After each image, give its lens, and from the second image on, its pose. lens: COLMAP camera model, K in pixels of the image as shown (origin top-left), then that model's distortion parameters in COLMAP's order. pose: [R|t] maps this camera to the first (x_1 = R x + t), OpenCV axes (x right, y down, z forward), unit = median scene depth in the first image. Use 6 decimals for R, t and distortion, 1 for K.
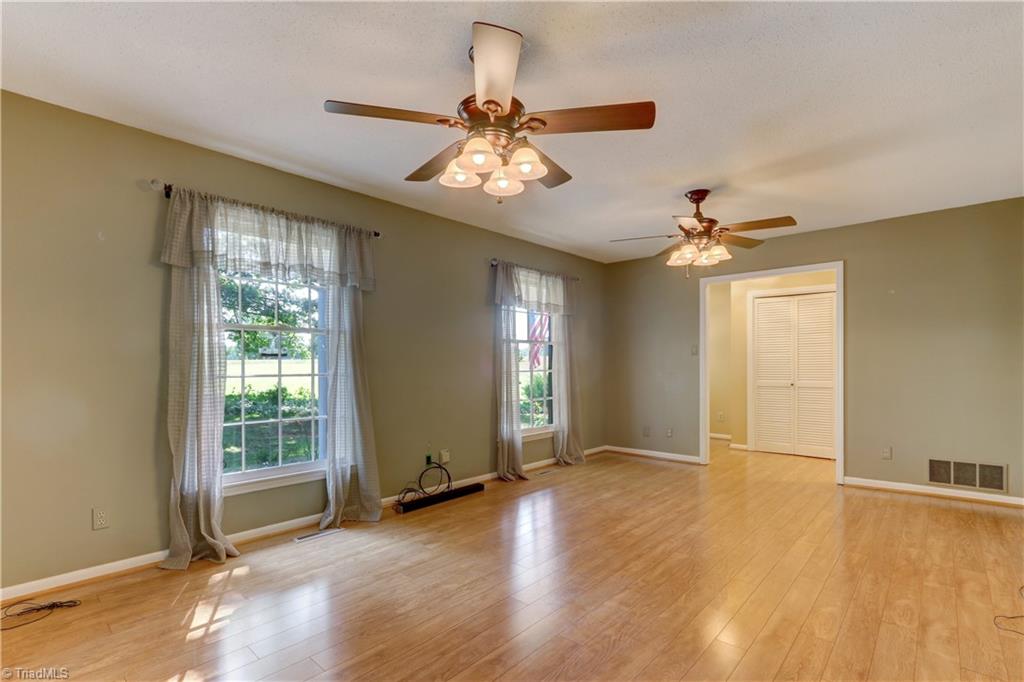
lens RADIAL K [[476.8, 0, 511.7], [0, 476.8, 361.9], [0, 0, 1]] dist [-0.000604, -0.000070]
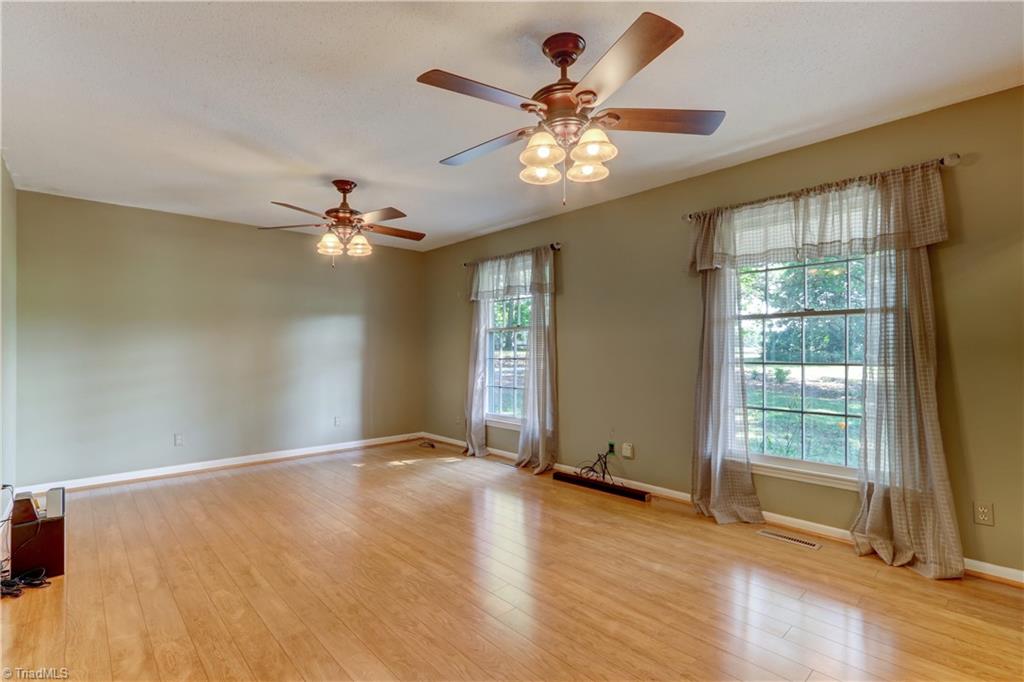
lens RADIAL K [[485.7, 0, 511.7], [0, 485.7, 352.6], [0, 0, 1]] dist [-0.001878, 0.000041]
pose [[-0.094520, 0.008337, -0.995488, 1.061418], [0.007203, 0.999944, 0.007691, -0.003913], [0.995497, -0.006443, -0.094575, 1.104059]]
